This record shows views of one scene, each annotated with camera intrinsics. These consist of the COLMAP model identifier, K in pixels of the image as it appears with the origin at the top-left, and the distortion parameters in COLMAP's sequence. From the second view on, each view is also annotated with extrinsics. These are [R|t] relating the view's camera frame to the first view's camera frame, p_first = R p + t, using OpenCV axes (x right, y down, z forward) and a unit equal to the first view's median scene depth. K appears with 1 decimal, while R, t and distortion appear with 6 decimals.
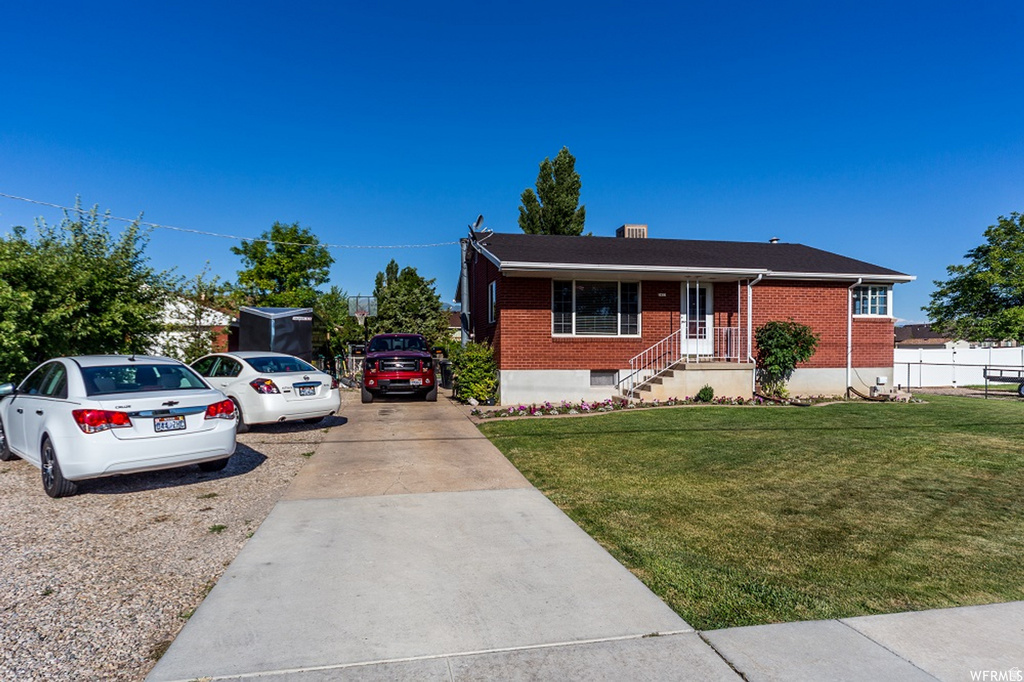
lens RADIAL K [[582.9, 0, 511.0], [0, 582.9, 341.7], [0, 0, 1]] dist [0.003607, 0.000468]
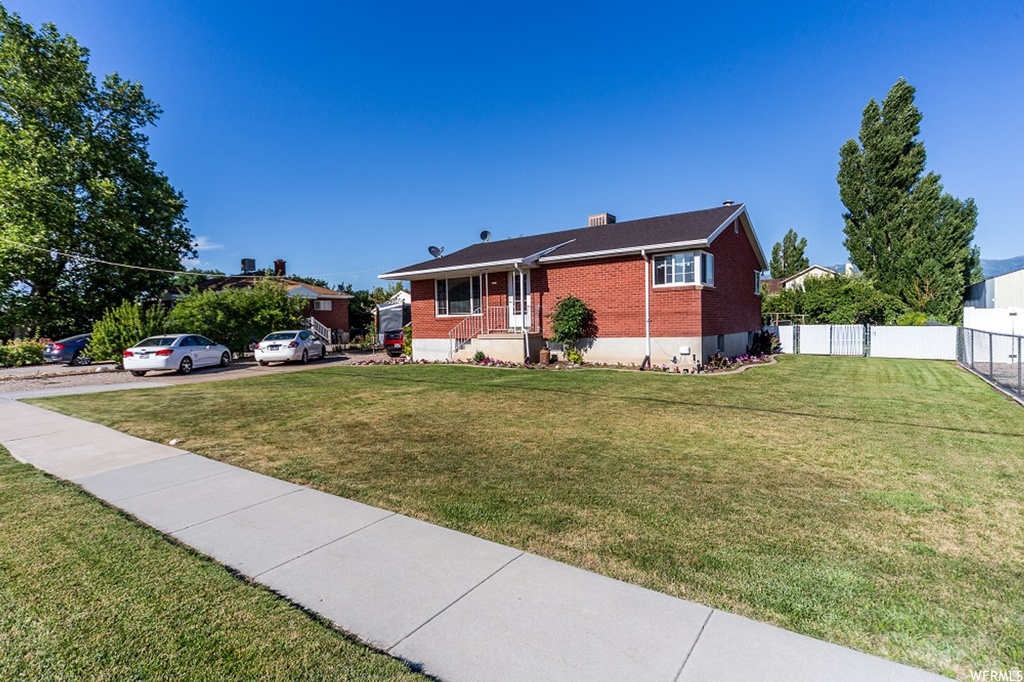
lens RADIAL K [[505.0, 0, 511.3], [0, 505.0, 343.7], [0, 0, 1]] dist [0.001596, 0.000027]
pose [[0.684677, 0.010066, -0.728777, 1.115218], [0.036670, 0.998162, 0.048239, 0.004396], [0.727923, -0.059752, 0.683050, 0.223689]]
